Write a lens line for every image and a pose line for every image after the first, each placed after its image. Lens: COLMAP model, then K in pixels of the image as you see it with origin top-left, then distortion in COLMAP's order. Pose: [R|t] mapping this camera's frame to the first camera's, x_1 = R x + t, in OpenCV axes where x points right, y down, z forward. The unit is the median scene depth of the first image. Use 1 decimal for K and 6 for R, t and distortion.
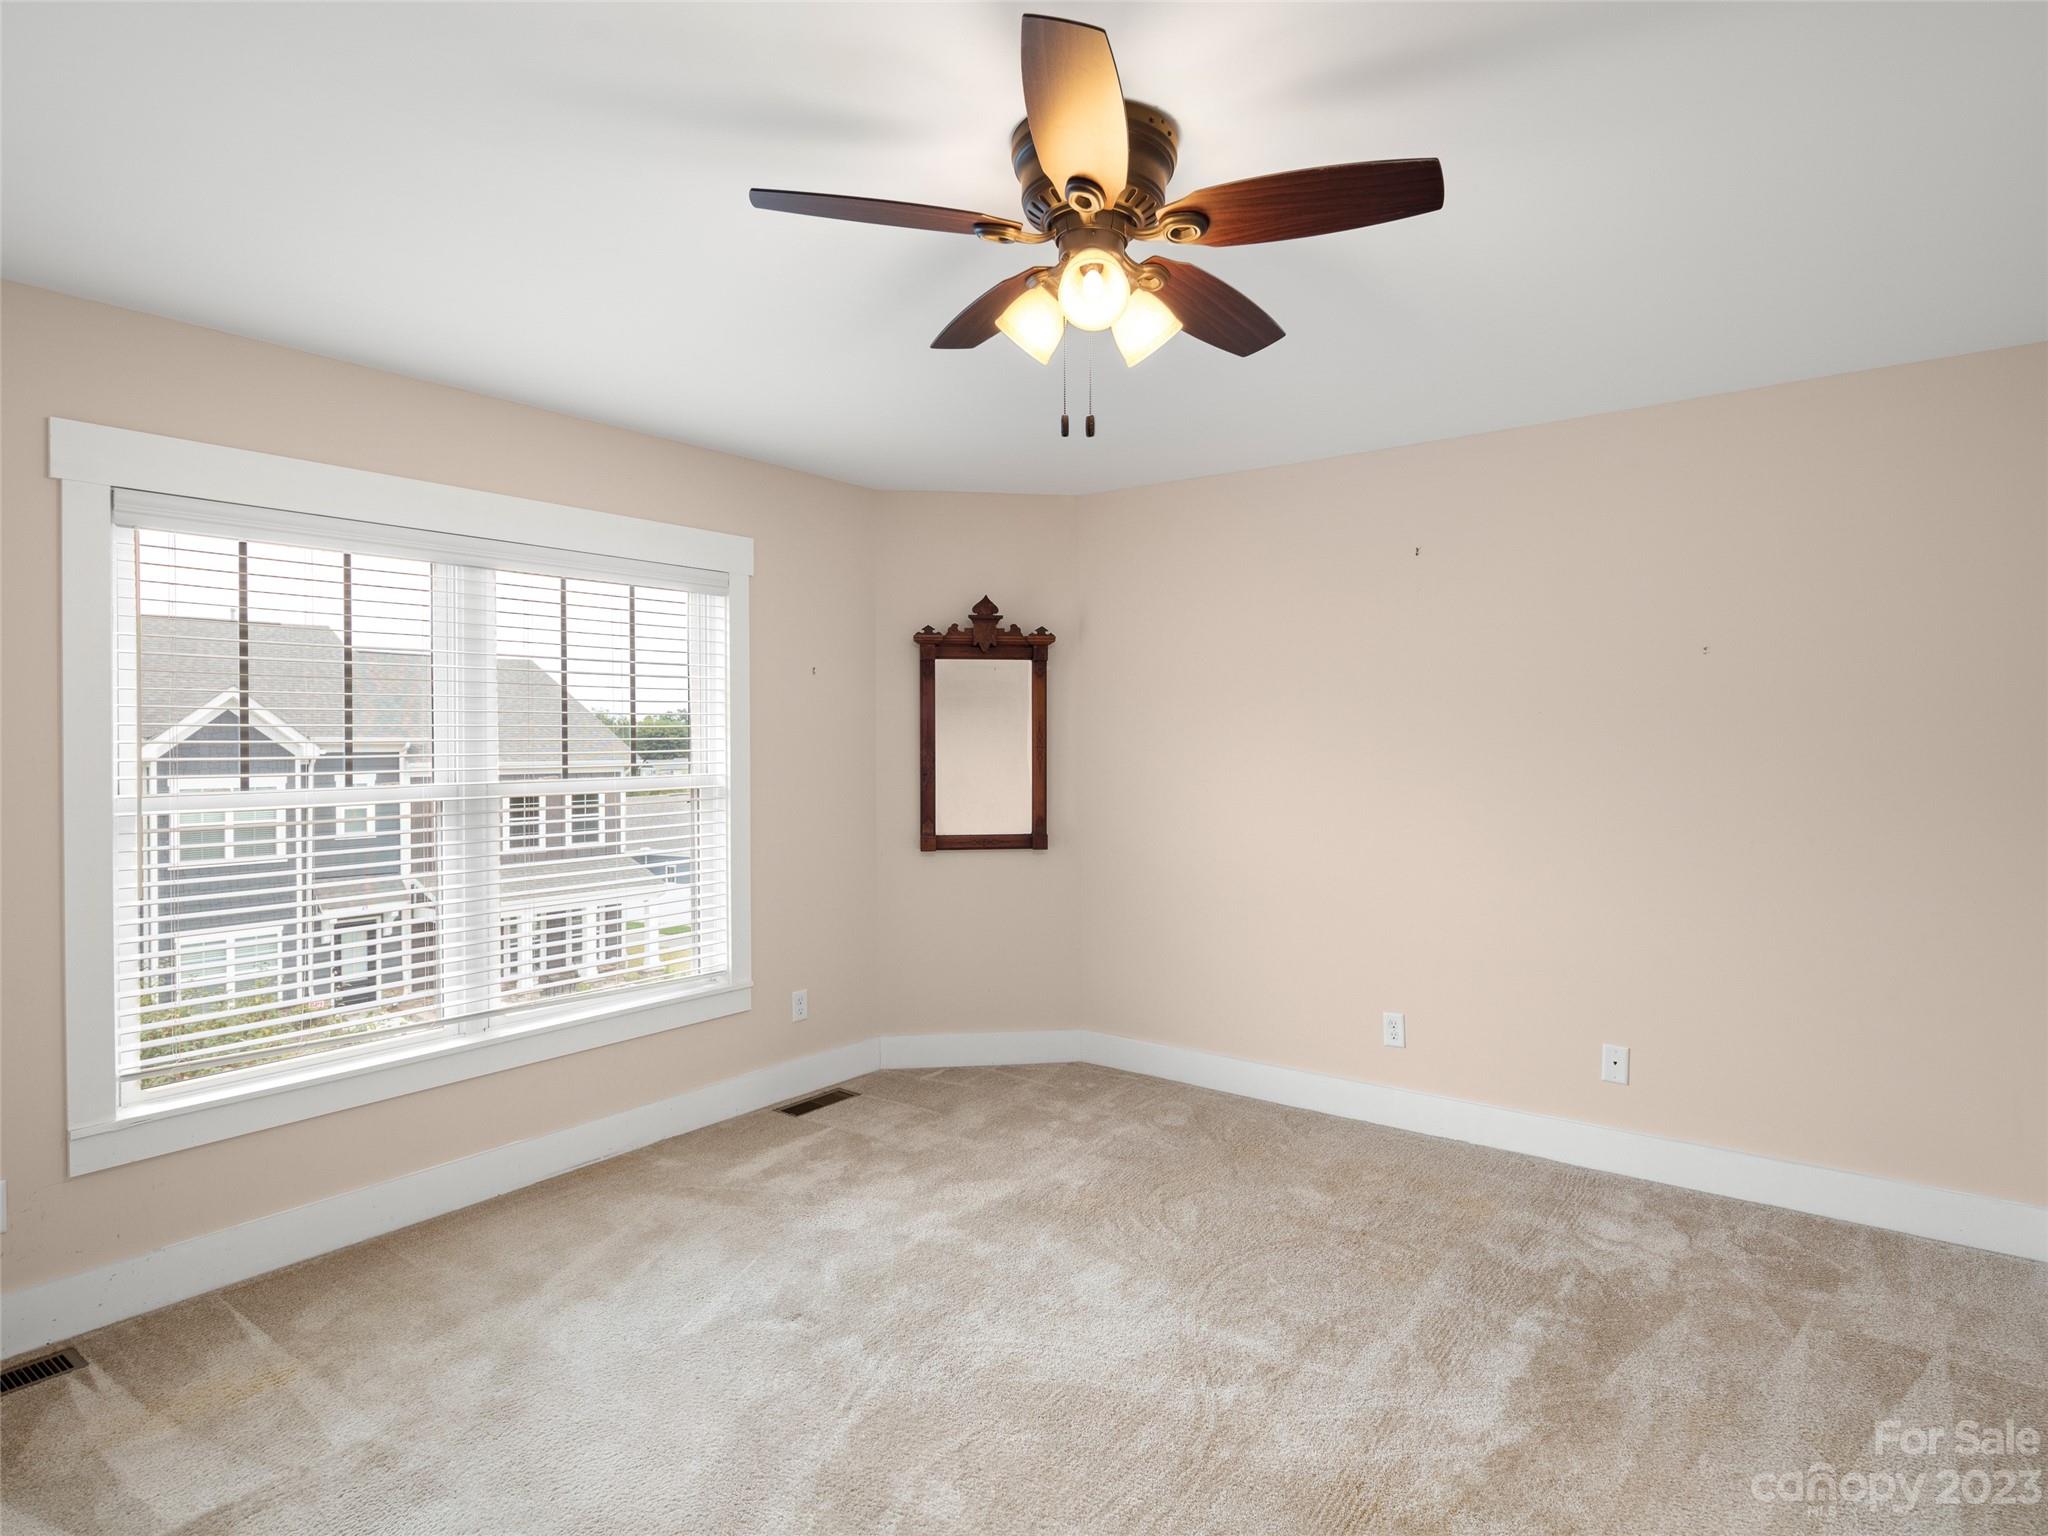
lens RADIAL K [[1131.9, 0, 1030.2], [0, 1131.9, 756.9], [0, 0, 1]] dist [0.007567, -0.007029]
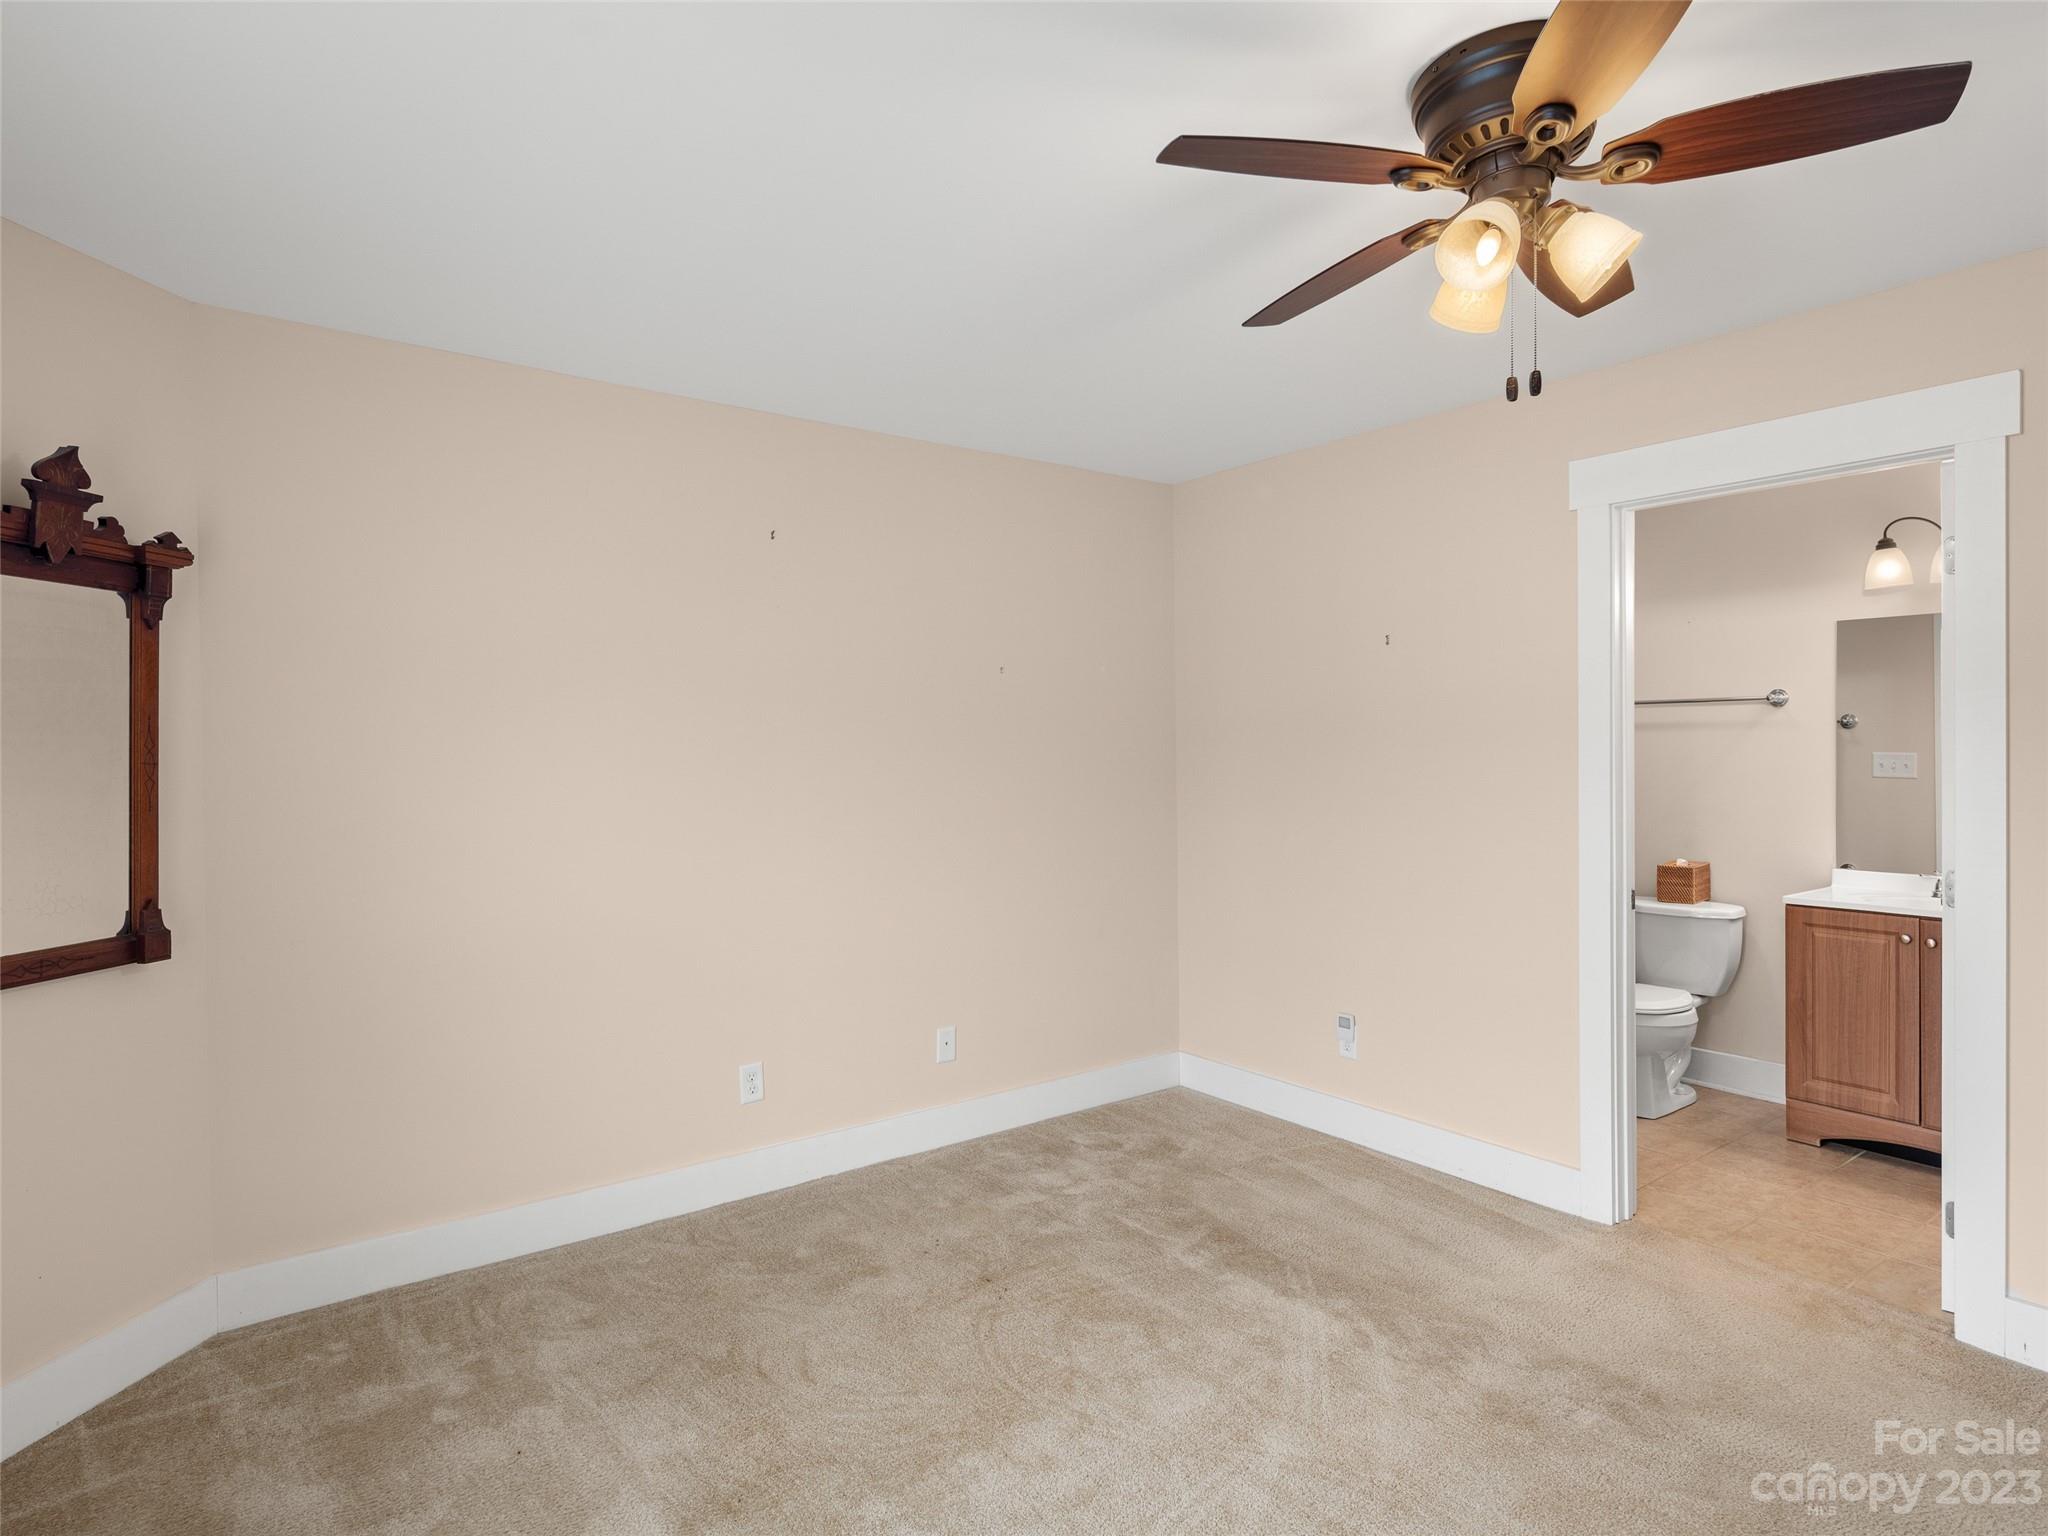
lens RADIAL K [[1131.9, 0, 1026.7], [0, 1131.9, 761.5], [0, 0, 1]] dist [0.007567, -0.007029]
pose [[0.258841, -0.008439, 0.965883, -0.413545], [0.018846, 0.999816, 0.003685, -0.004152], [-0.965736, 0.017250, 0.258952, 0.508643]]
